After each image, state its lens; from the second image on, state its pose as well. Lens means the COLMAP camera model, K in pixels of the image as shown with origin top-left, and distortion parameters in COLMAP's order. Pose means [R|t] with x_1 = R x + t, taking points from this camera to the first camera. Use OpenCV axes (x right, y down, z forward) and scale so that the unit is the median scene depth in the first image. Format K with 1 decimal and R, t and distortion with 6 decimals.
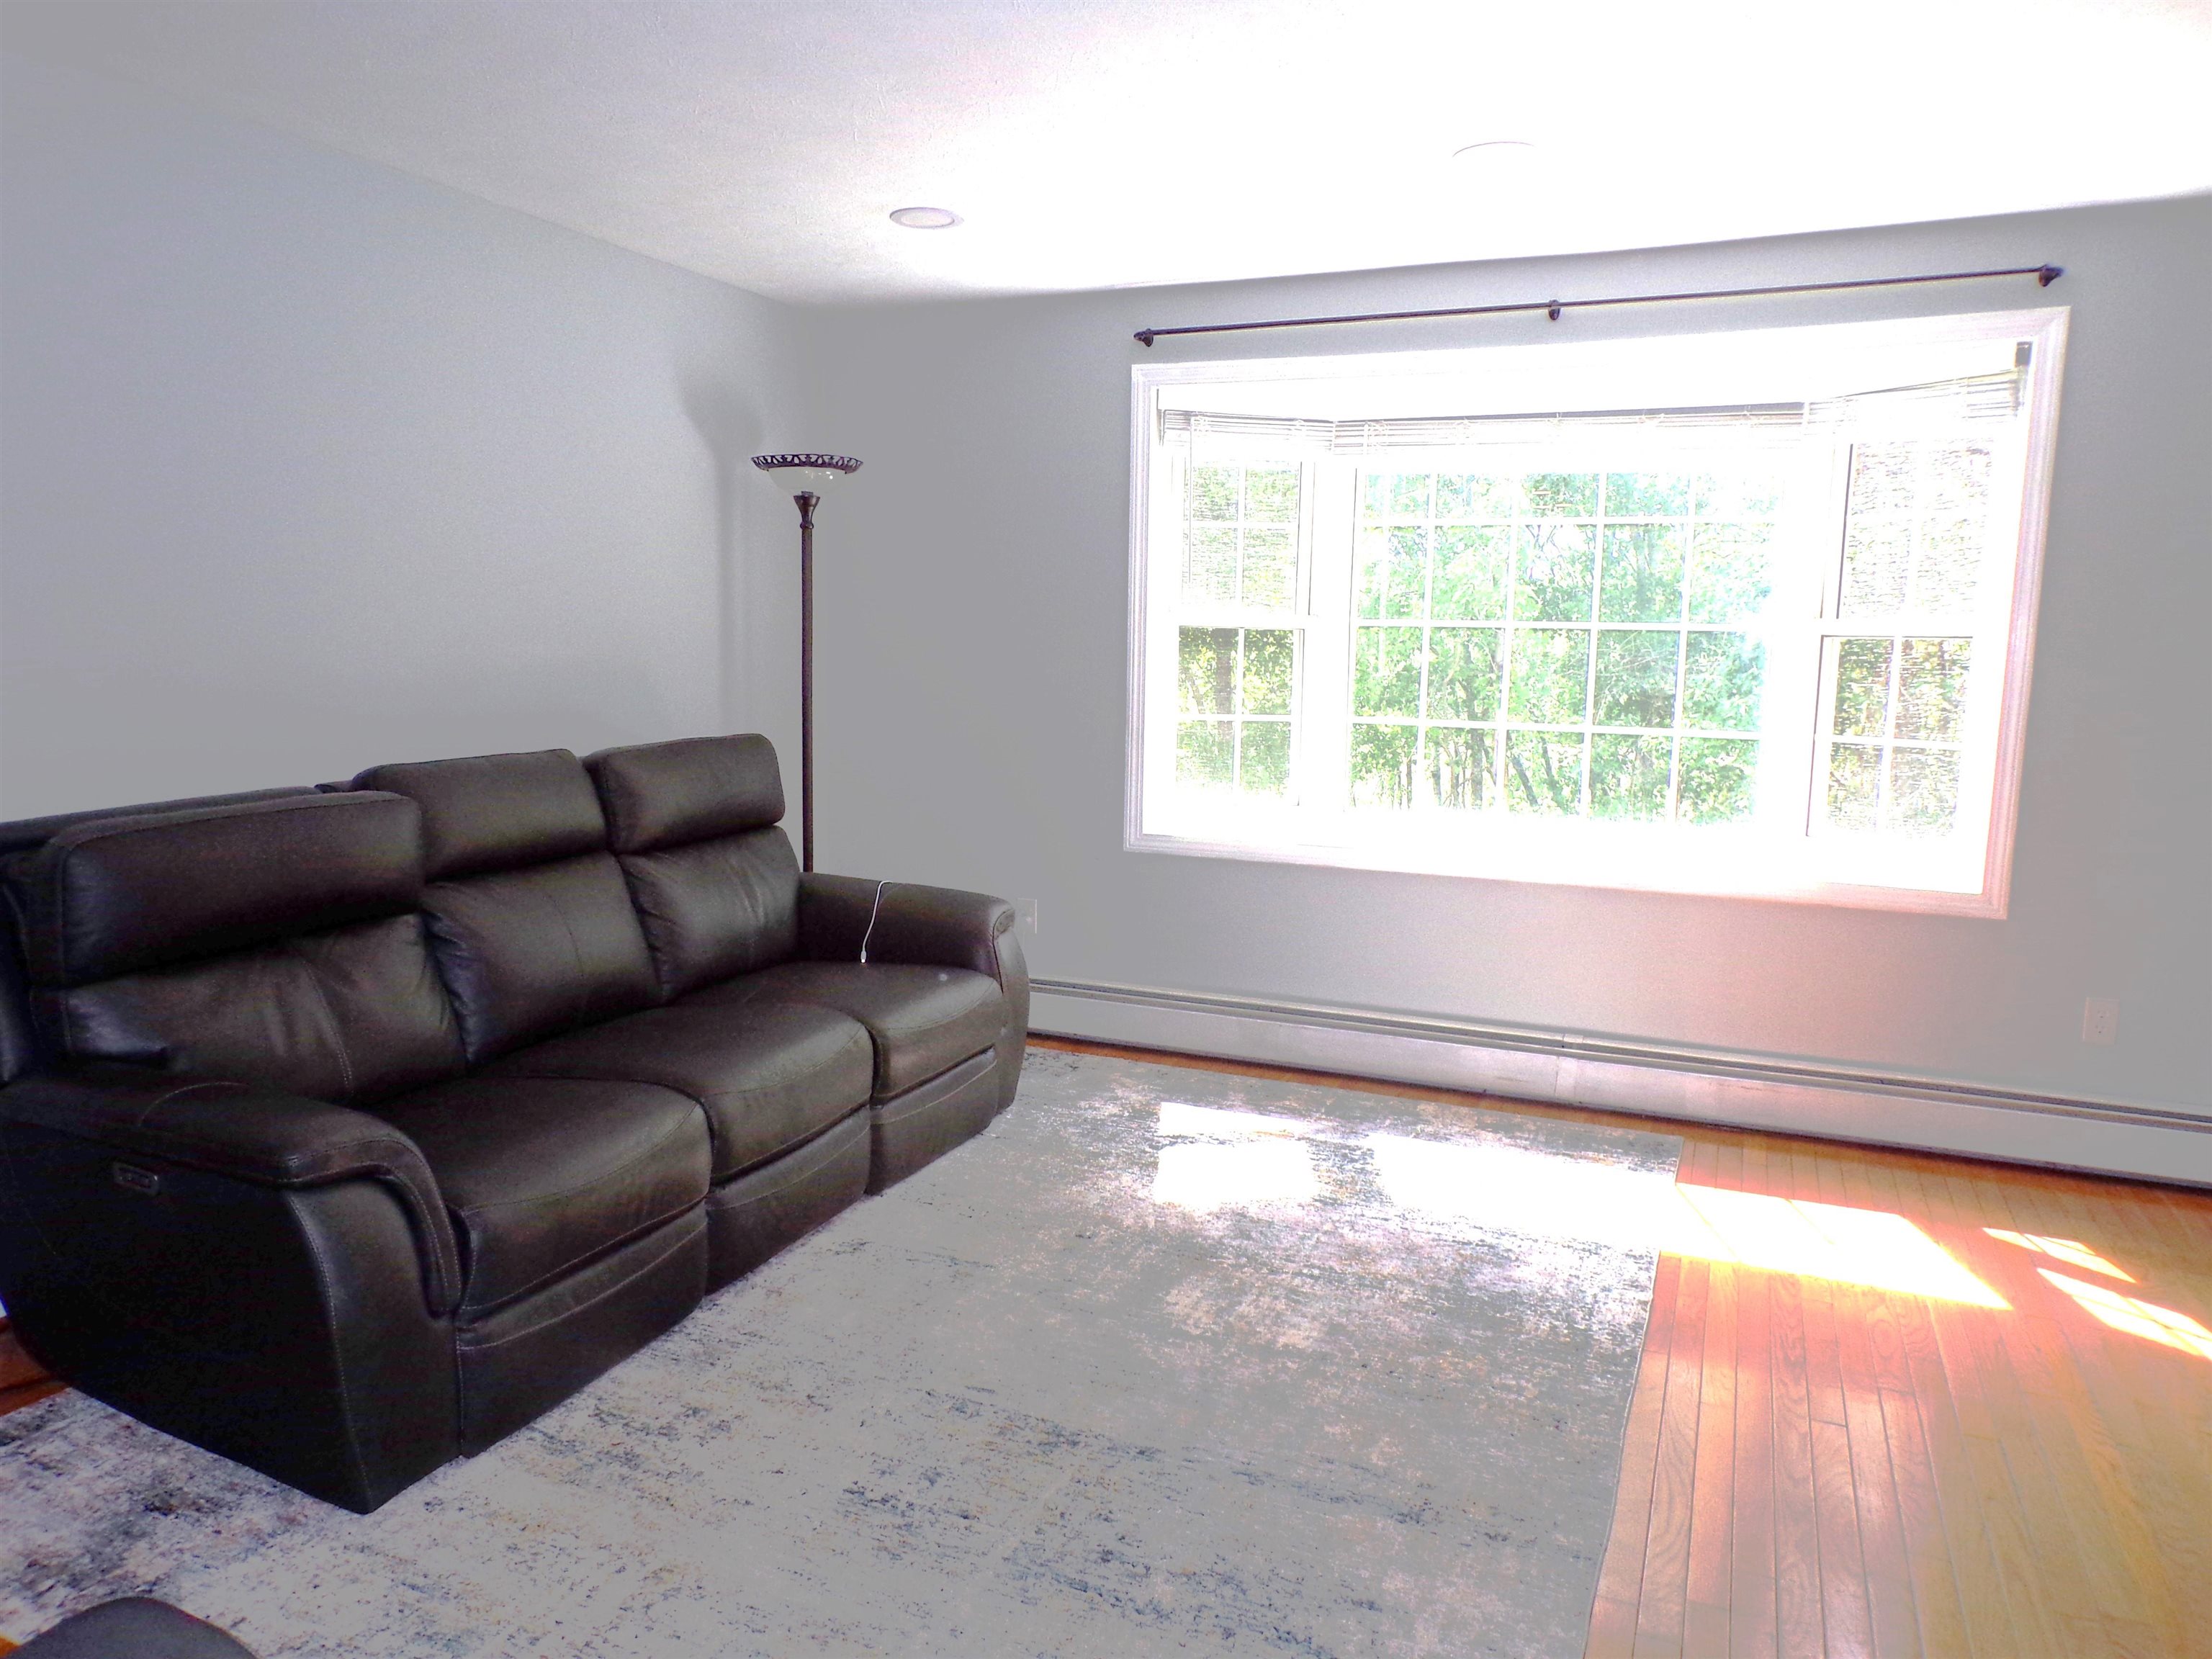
lens RADIAL K [[1521.3, 0, 1106.0], [0, 1521.3, 829.5], [0, 0, 1]] dist [-0.045560, 0.081485]
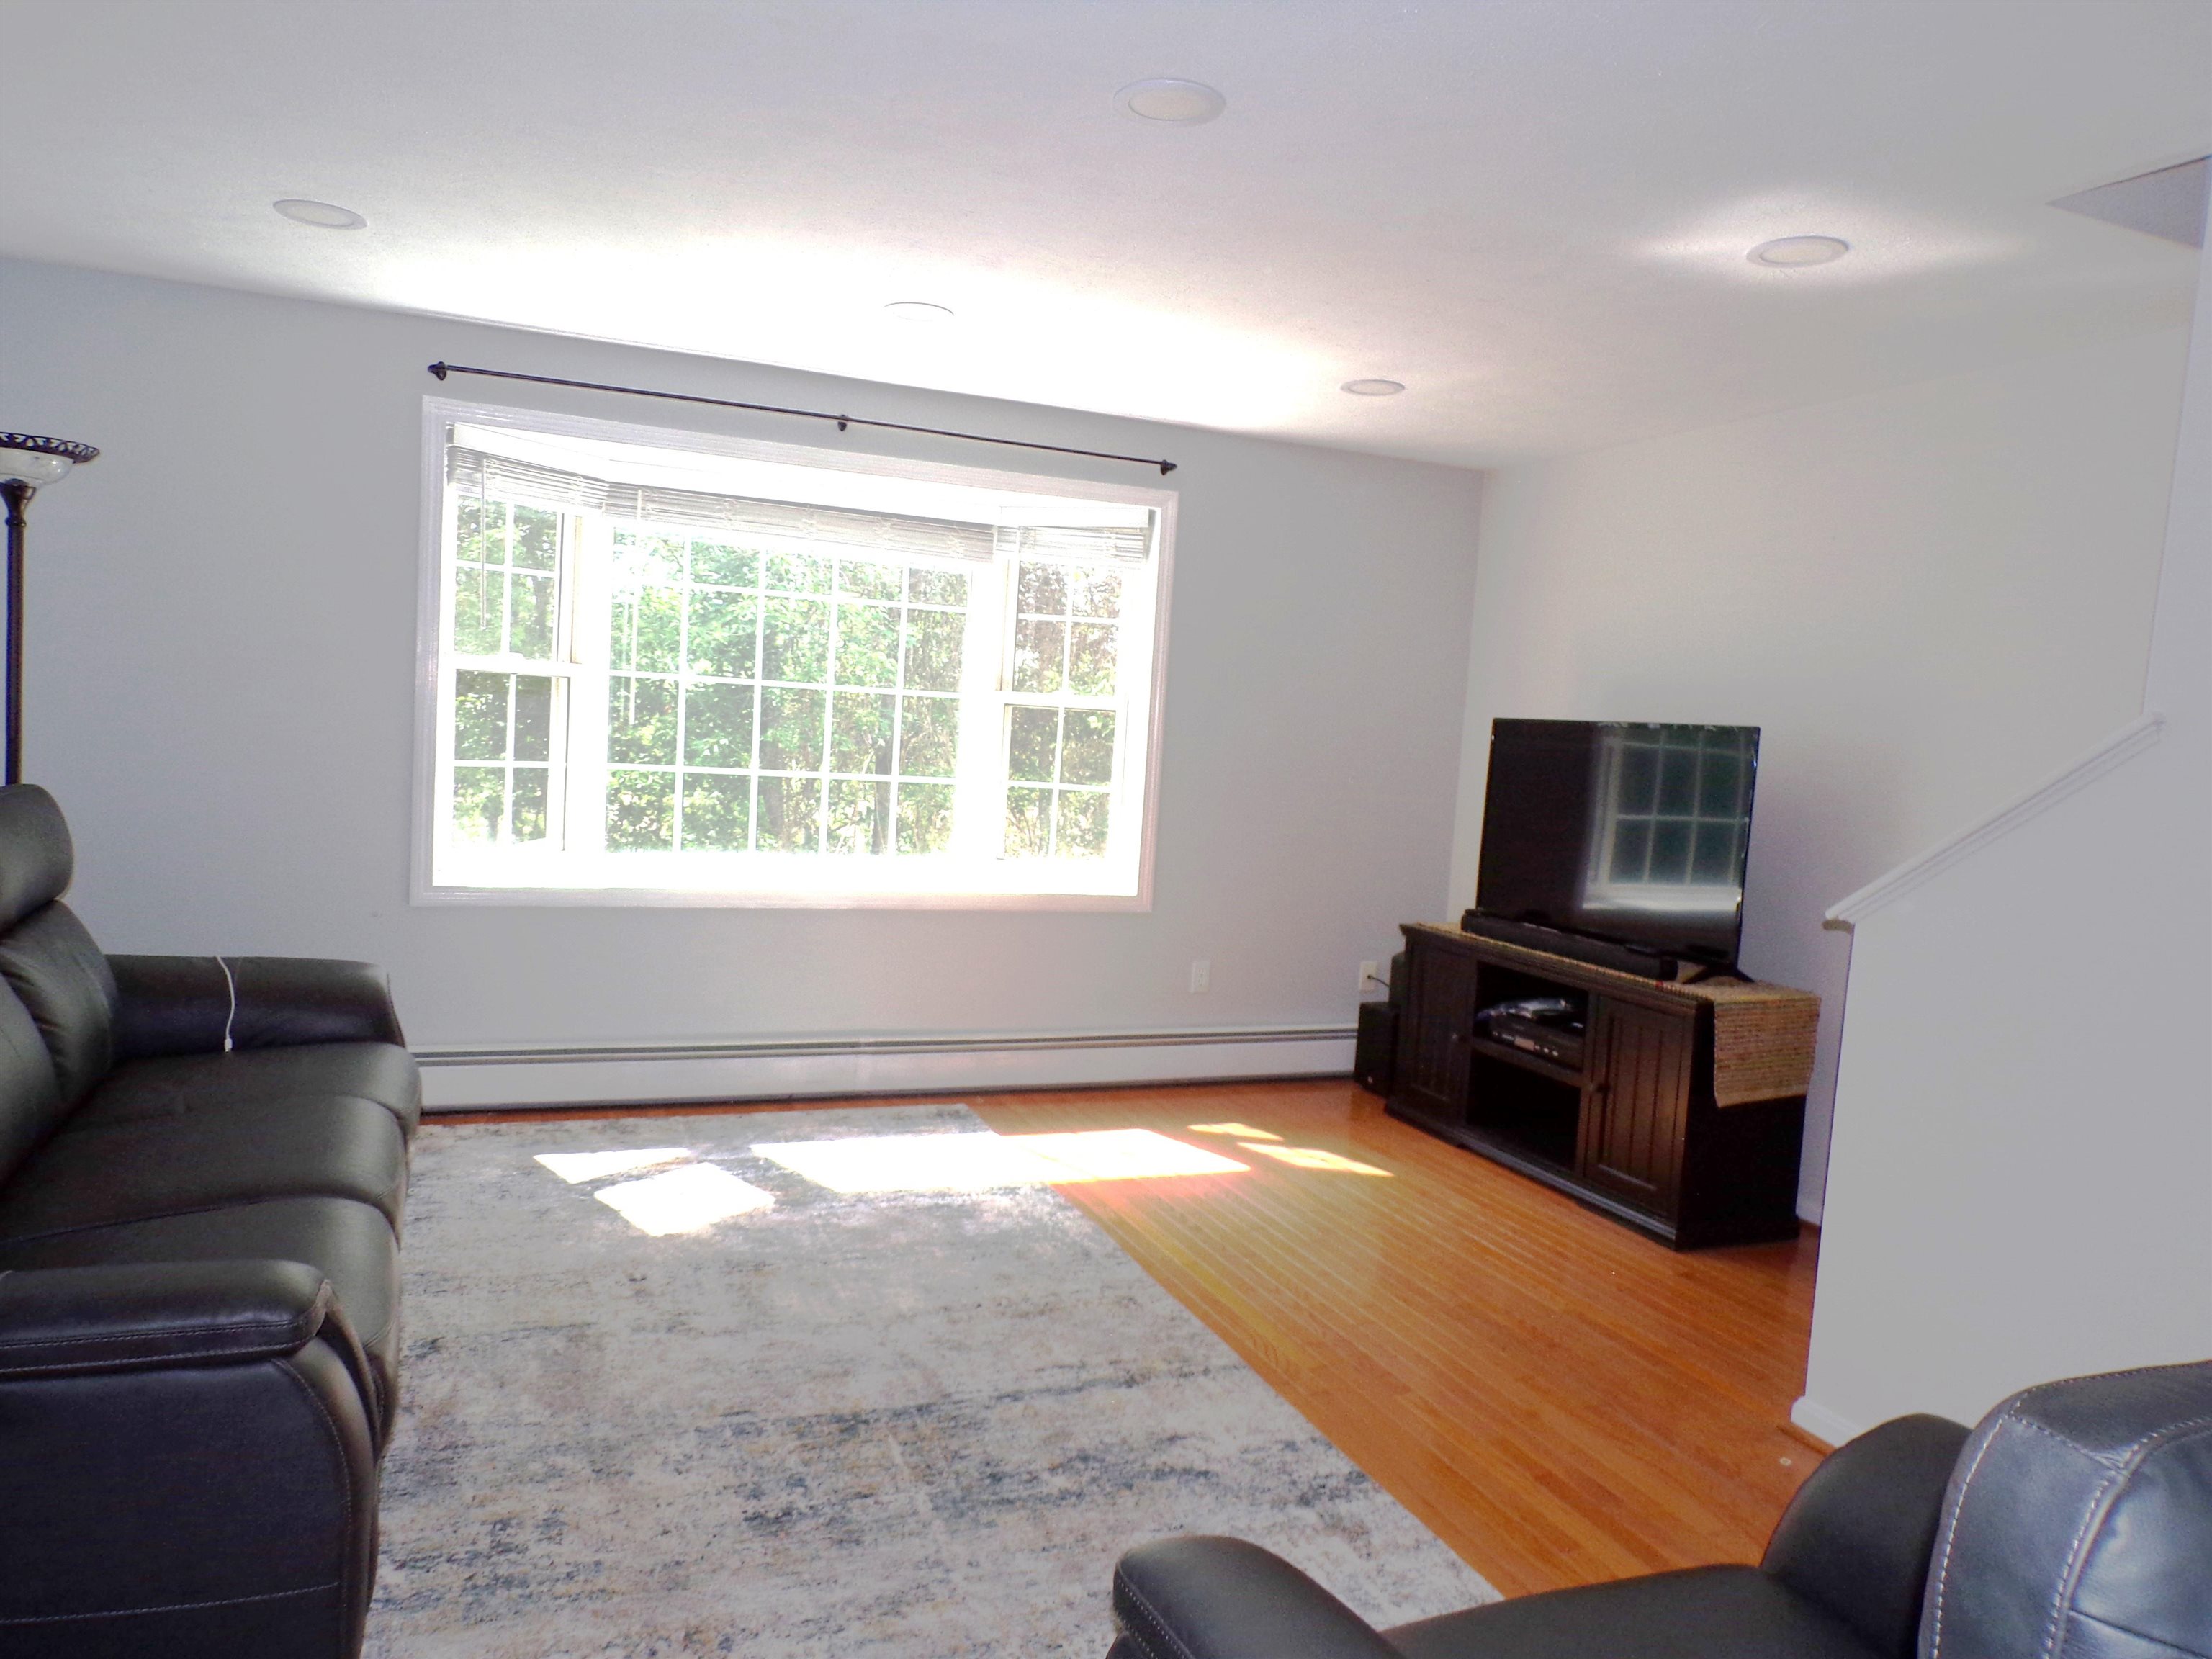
lens RADIAL K [[1502.2, 0, 1106.0], [0, 1502.2, 829.5], [0, 0, 1]] dist [0.000404, -0.003113]
pose [[0.689863, -0.025721, 0.723483, -0.437799], [0.042533, 0.999082, -0.005037, -0.012379], [-0.722689, 0.034247, 0.690324, 0.055377]]
